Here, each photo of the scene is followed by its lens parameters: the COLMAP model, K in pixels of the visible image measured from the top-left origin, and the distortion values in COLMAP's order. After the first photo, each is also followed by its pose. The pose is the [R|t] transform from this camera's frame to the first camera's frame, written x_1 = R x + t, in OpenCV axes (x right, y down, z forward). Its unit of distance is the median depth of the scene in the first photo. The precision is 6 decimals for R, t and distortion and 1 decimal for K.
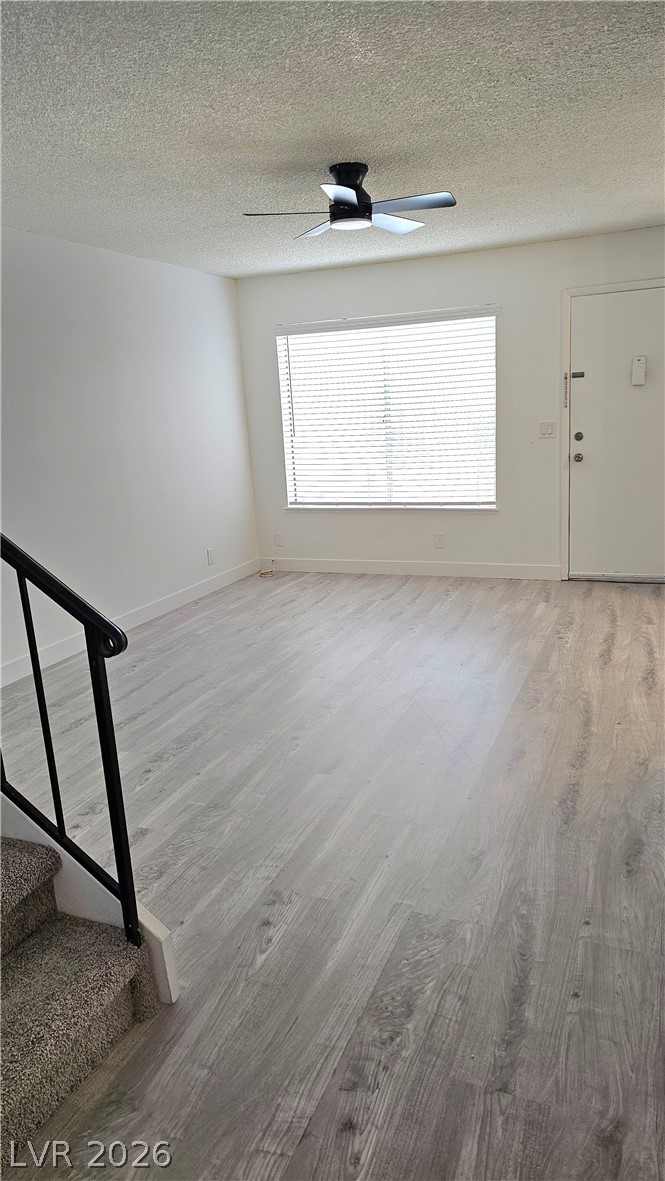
lens RADIAL K [[788.5, 0, 353.4], [0, 788.5, 571.7], [0, 0, 1]] dist [0.067806, -0.068868]
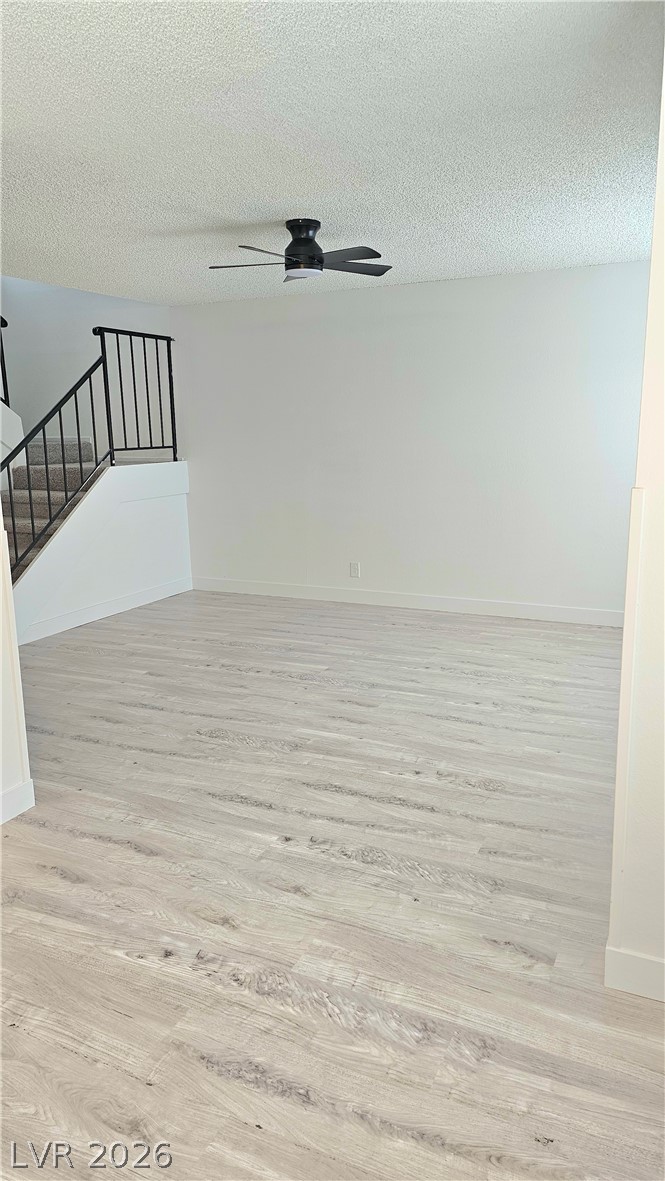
lens RADIAL K [[788.5, 0, 337.2], [0, 788.5, 579.6], [0, 0, 1]] dist [0.067806, -0.068868]
pose [[-0.057032, 0.256179, -0.964946, 0.991910], [-0.193461, 0.945363, 0.262414, -0.280078], [0.979449, 0.201645, -0.004356, 0.962767]]
